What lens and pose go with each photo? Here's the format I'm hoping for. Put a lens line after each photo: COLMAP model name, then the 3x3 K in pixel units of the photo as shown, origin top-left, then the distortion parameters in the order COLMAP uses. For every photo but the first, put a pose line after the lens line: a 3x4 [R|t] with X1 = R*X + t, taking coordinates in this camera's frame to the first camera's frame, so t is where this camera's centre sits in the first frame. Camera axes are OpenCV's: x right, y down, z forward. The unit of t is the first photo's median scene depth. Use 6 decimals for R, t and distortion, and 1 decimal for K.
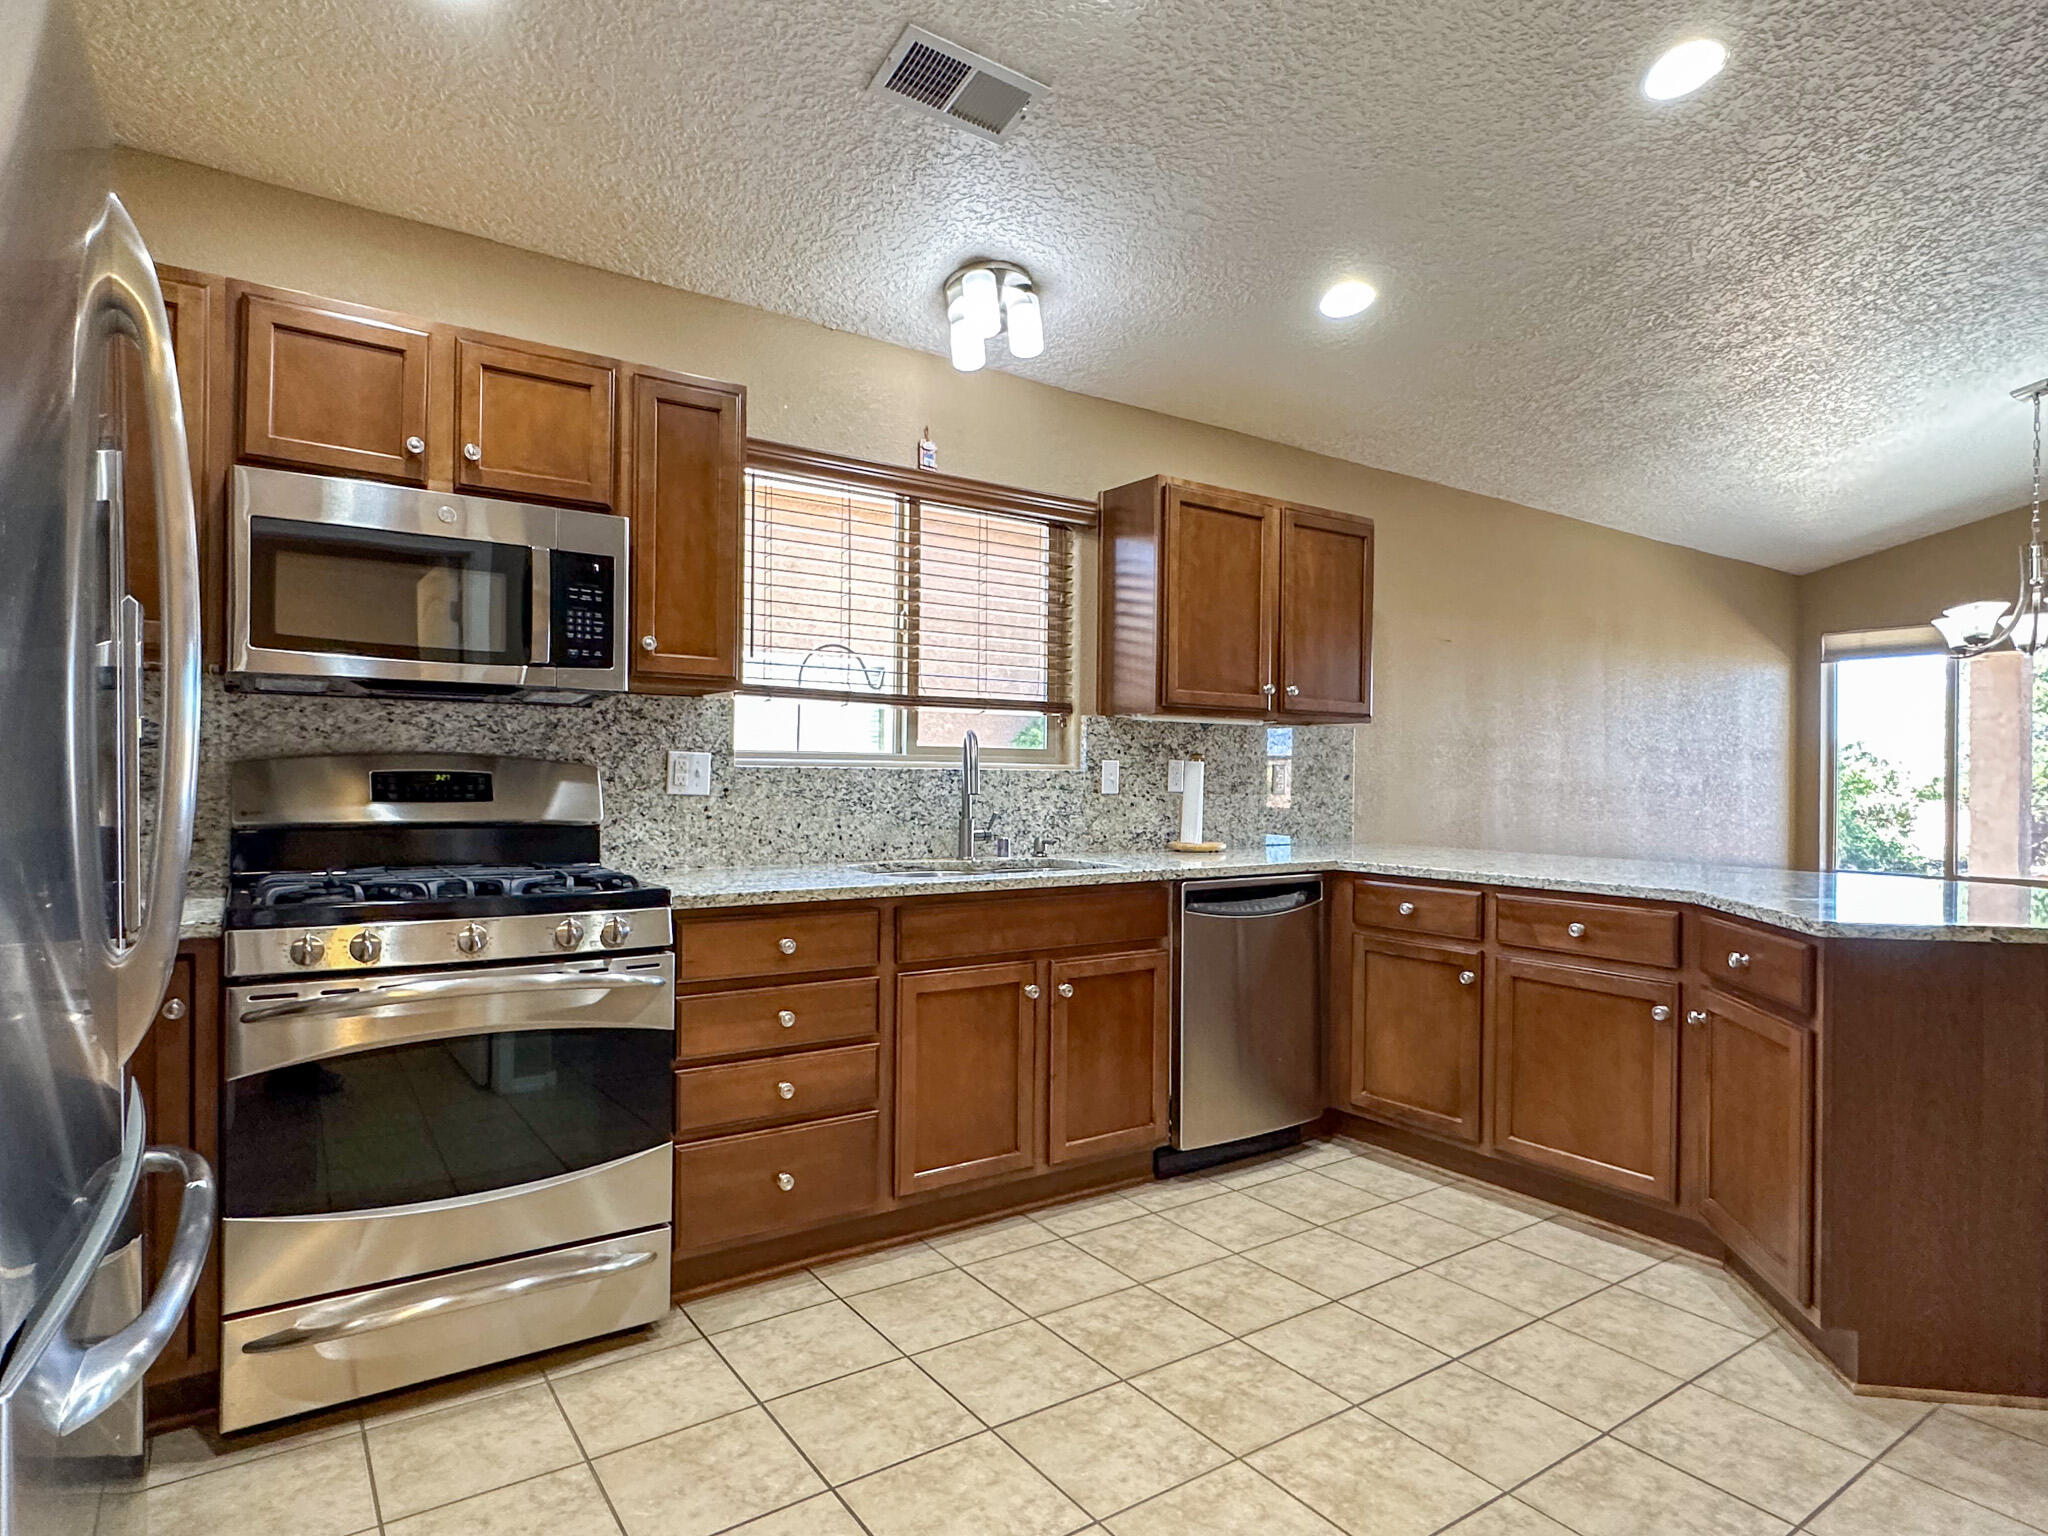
lens RADIAL K [[1135.6, 0, 1029.2], [0, 1135.6, 777.6], [0, 0, 1]] dist [-0.004199, -0.000282]
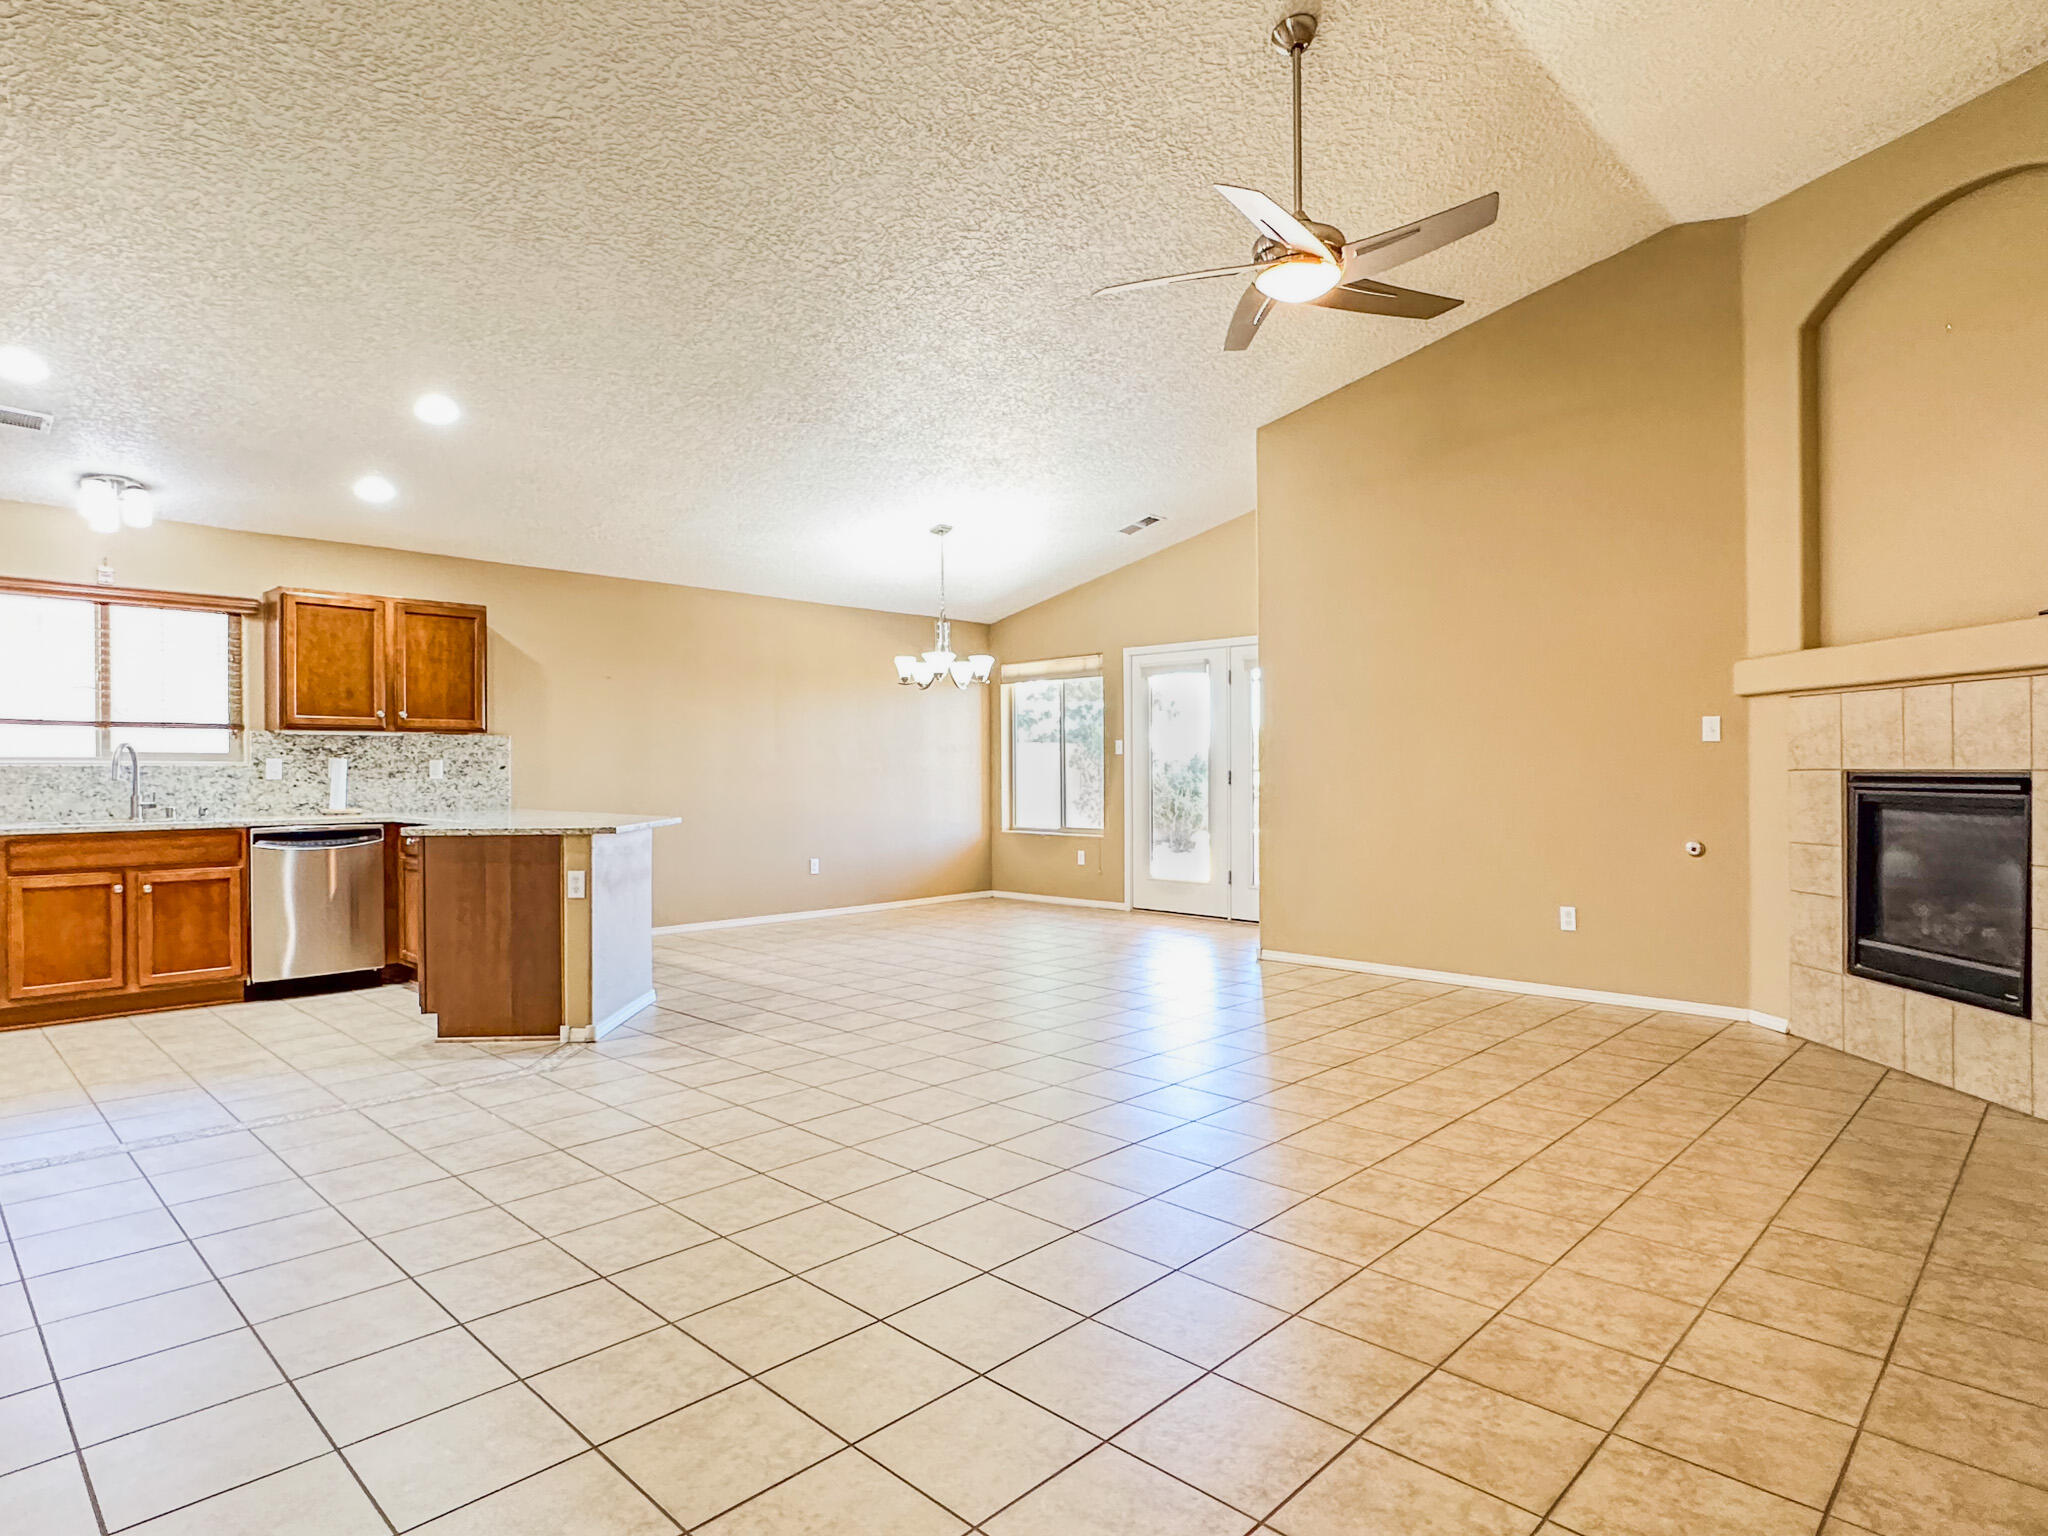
lens RADIAL K [[1135.1, 0, 1024.0], [0, 1135.1, 768.0], [0, 0, 1]] dist [-0.003189, 0.001010]
pose [[0.982683, -0.014047, 0.184763, 0.879870], [0.014520, 0.999894, -0.001205, 0.016489], [-0.184726, 0.003867, 0.982782, -0.834644]]
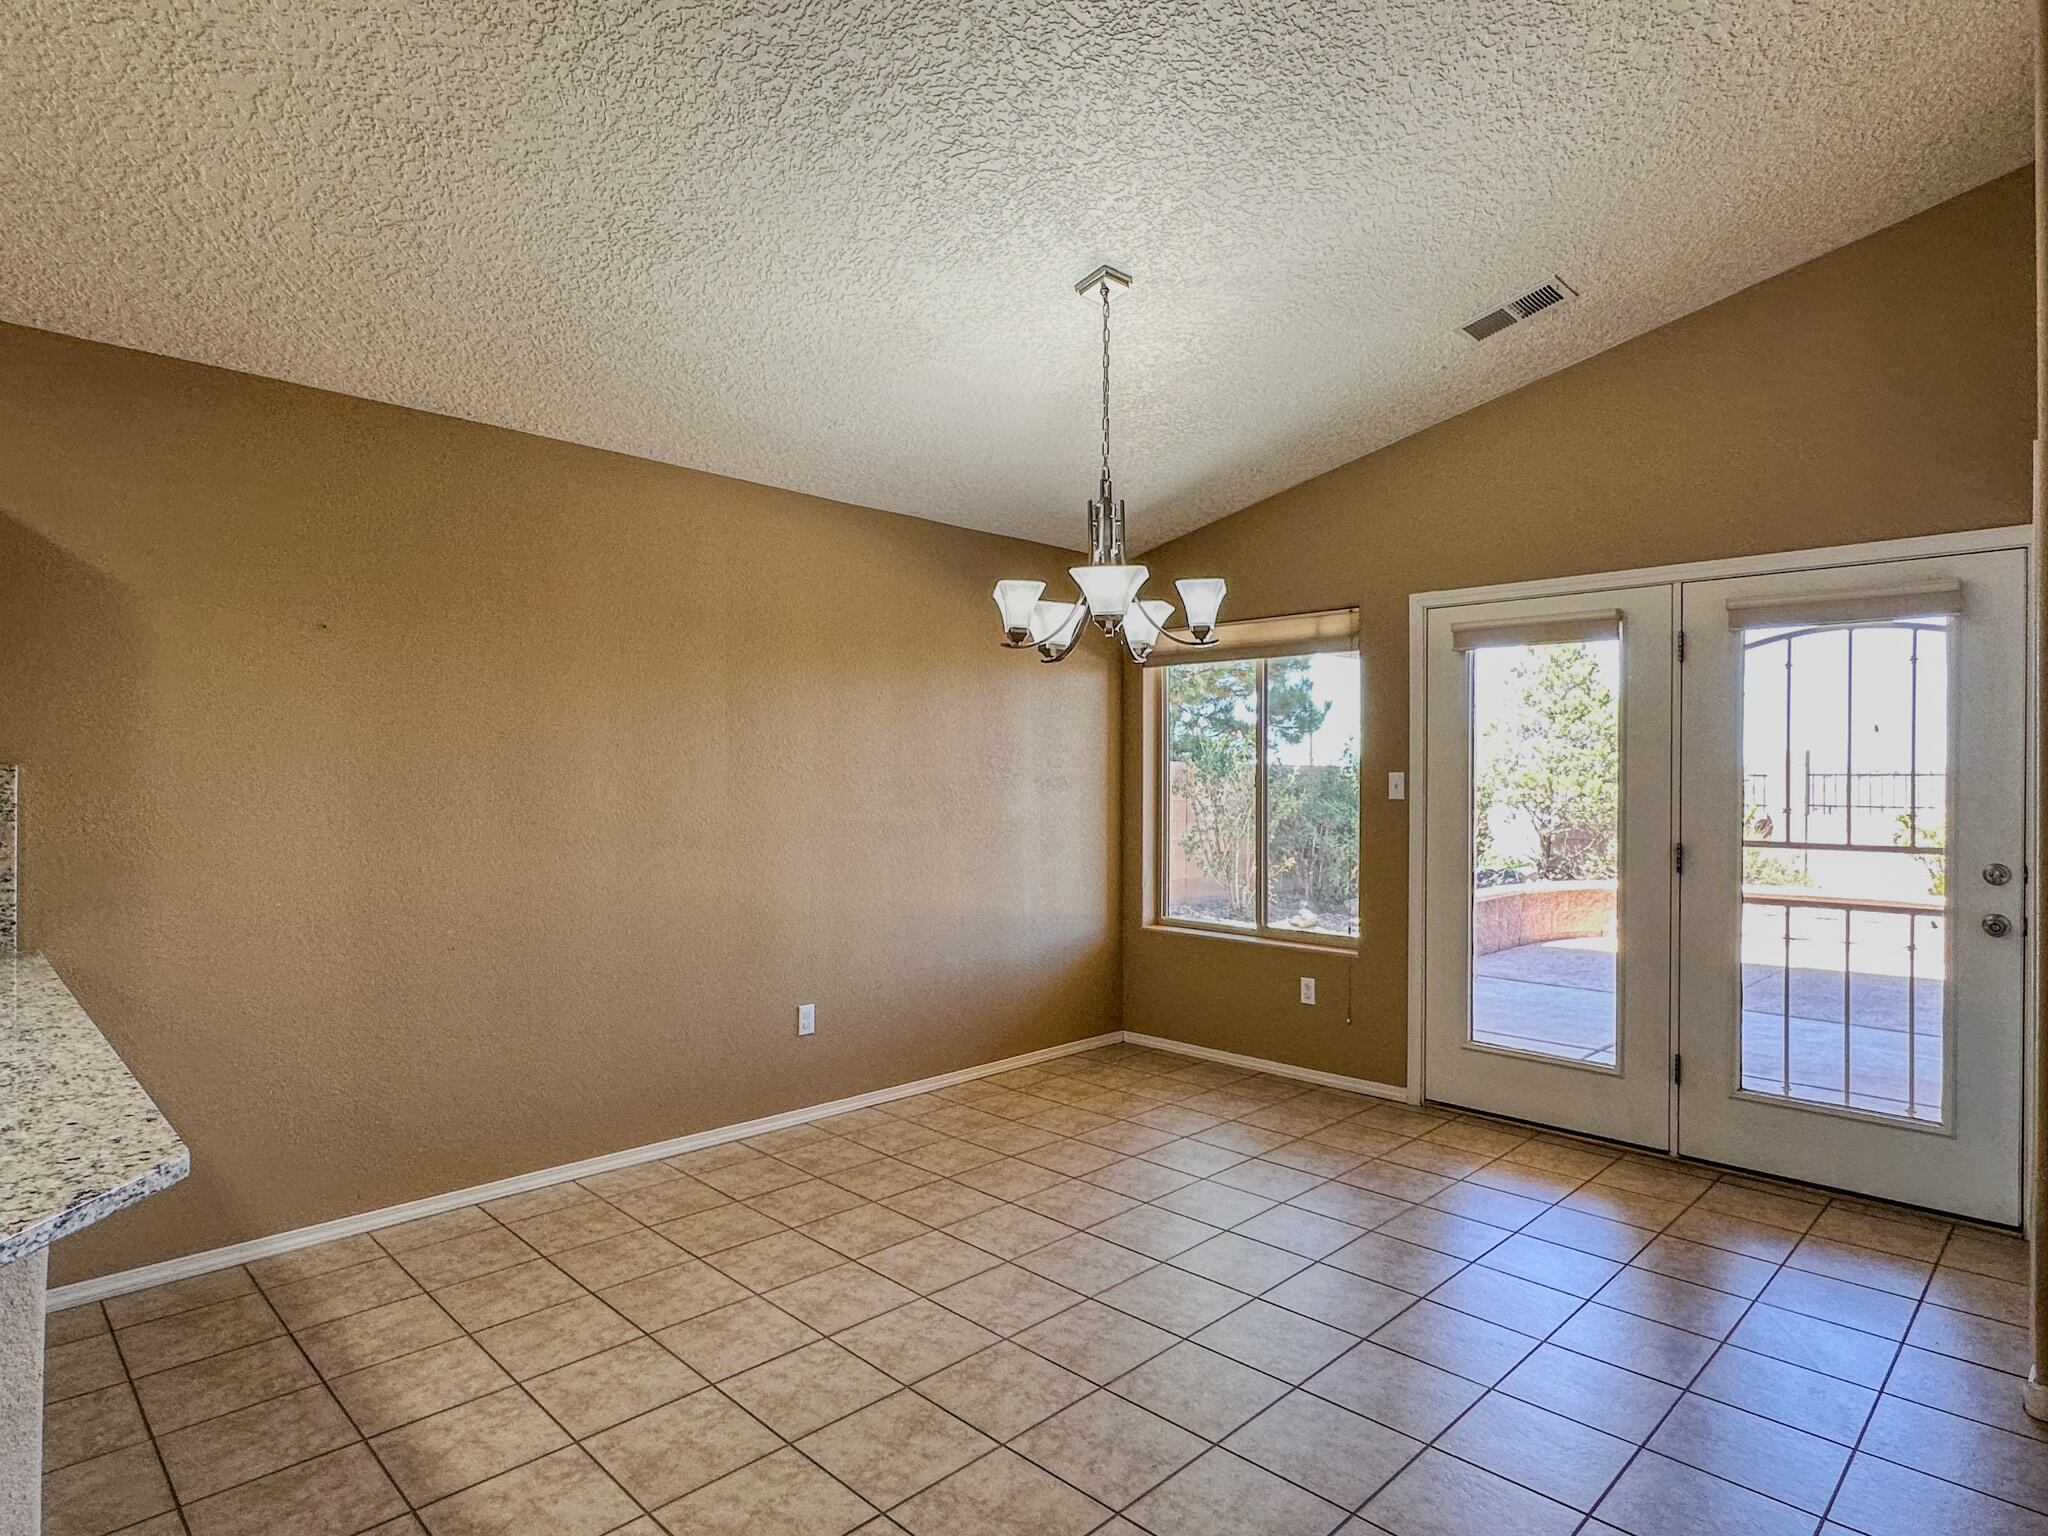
lens RADIAL K [[1135.6, 0, 1029.2], [0, 1135.6, 777.6], [0, 0, 1]] dist [-0.004199, -0.000282]
pose [[0.984007, -0.004844, 0.178066, 0.905715], [0.004544, 0.999987, 0.002089, -0.044506], [-0.178074, -0.001246, 0.984016, 0.406720]]
